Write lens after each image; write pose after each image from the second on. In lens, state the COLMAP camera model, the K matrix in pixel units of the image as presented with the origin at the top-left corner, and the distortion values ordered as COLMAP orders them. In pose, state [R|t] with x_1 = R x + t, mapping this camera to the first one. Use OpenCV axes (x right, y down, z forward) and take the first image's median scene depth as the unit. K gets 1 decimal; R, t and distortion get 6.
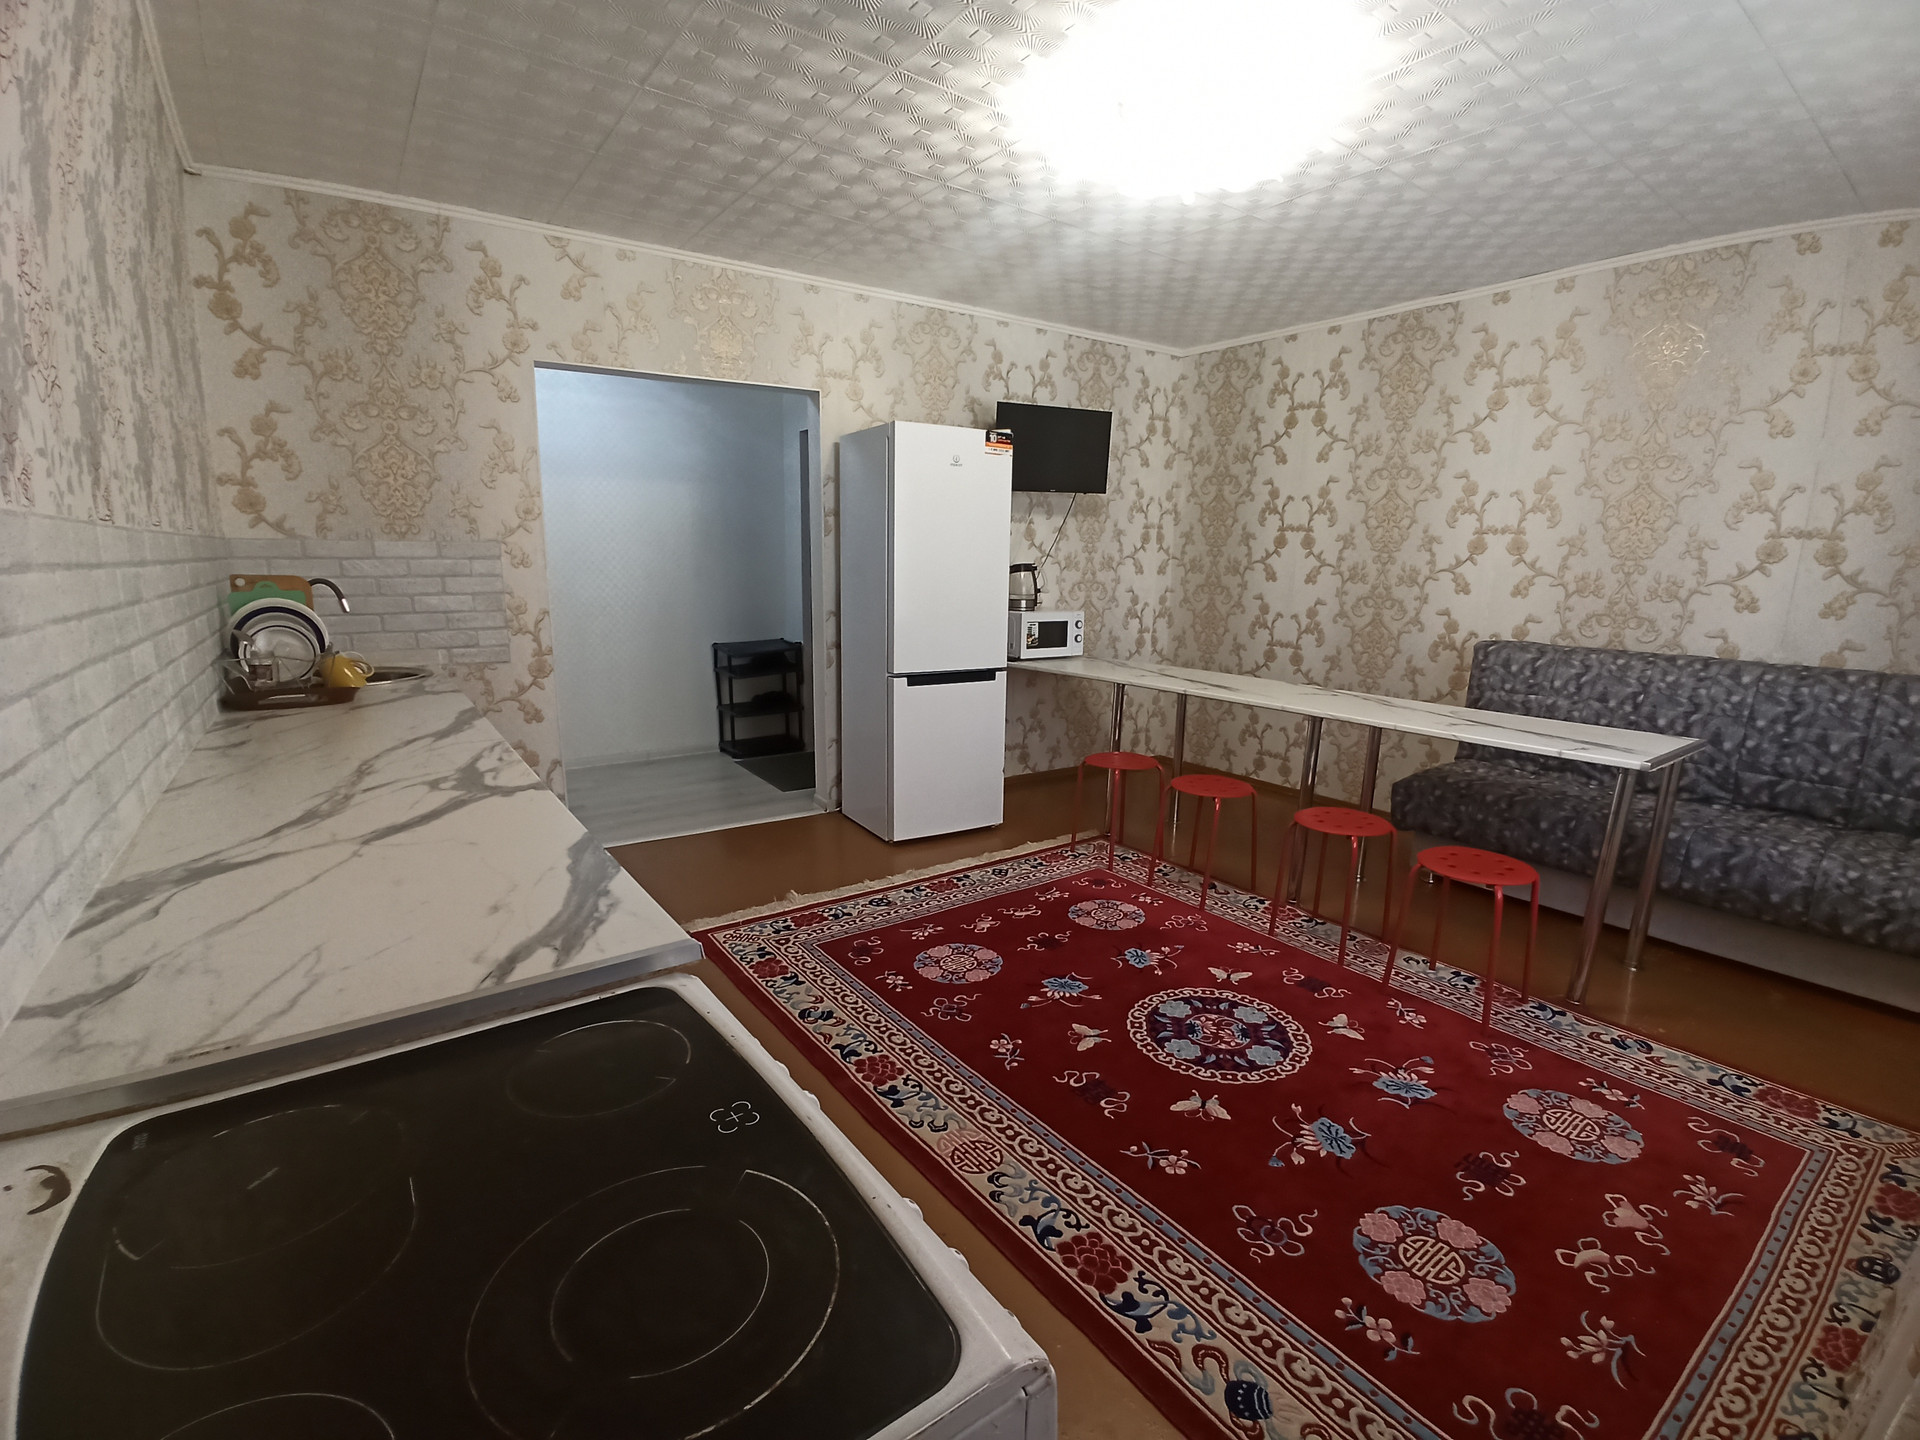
lens RADIAL K [[867.0, 0, 973.3], [0, 867.0, 735.8], [0, 0, 1]] dist [-0.052734, 0.017186]
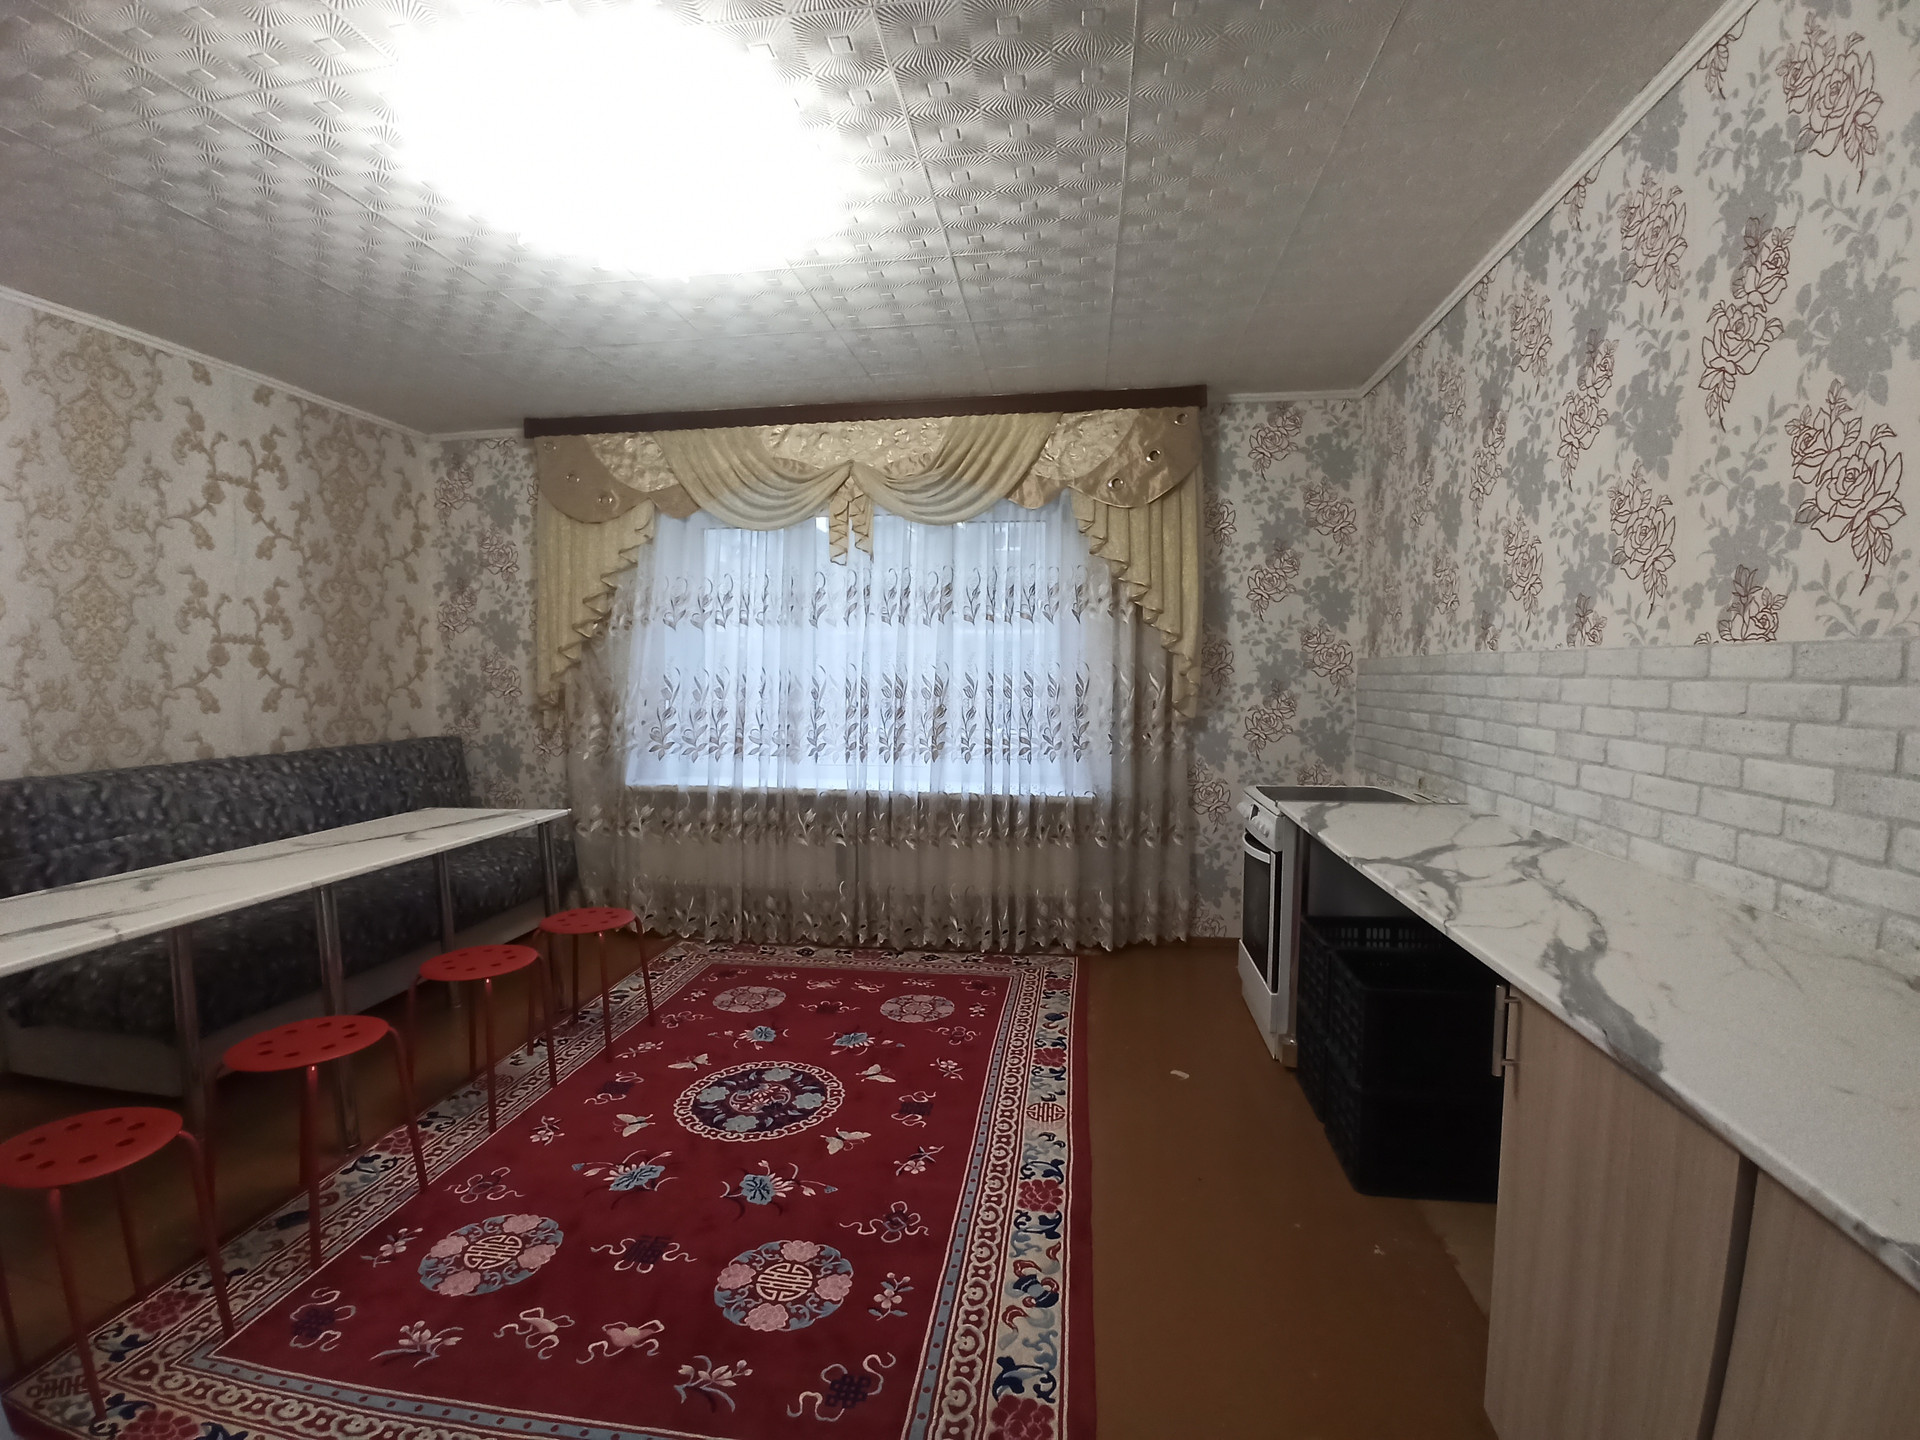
lens RADIAL K [[867.0, 0, 973.3], [0, 867.0, 735.8], [0, 0, 1]] dist [-0.052734, 0.017186]
pose [[-0.720682, -0.060964, 0.690580, -0.448909], [0.133592, 0.965244, 0.224626, -0.216922], [-0.680272, 0.254139, -0.687490, 1.036013]]
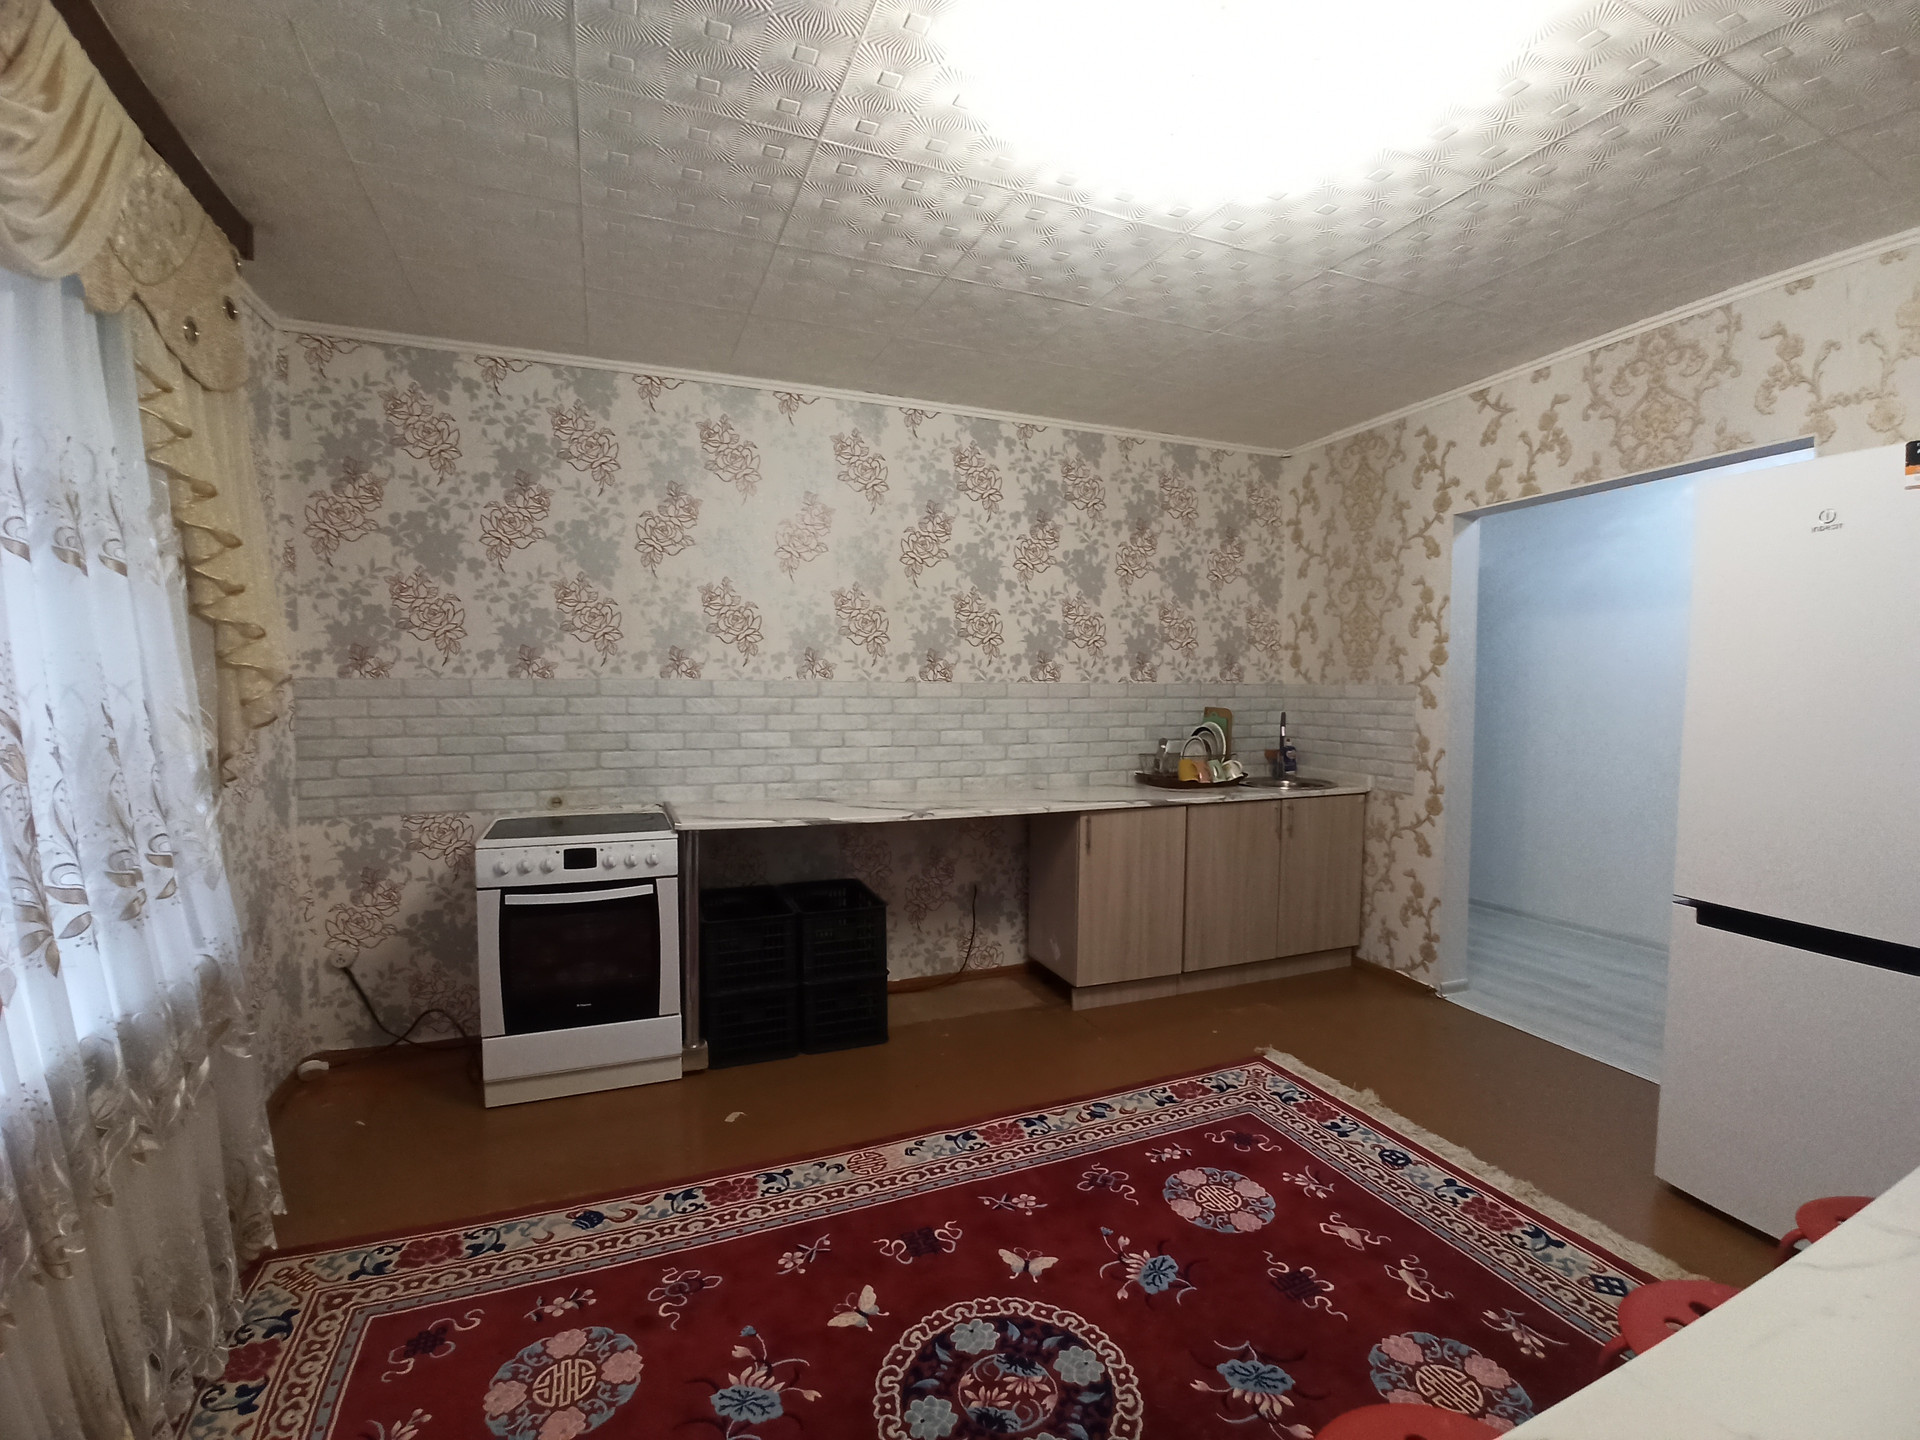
lens RADIAL K [[867.0, 0, 973.3], [0, 867.0, 735.8], [0, 0, 1]] dist [-0.052734, 0.017186]
pose [[-0.234661, 0.041788, -0.971179, 0.652492], [-0.202317, 0.975098, 0.090842, -0.149452], [0.950790, 0.217803, -0.220363, 0.723932]]
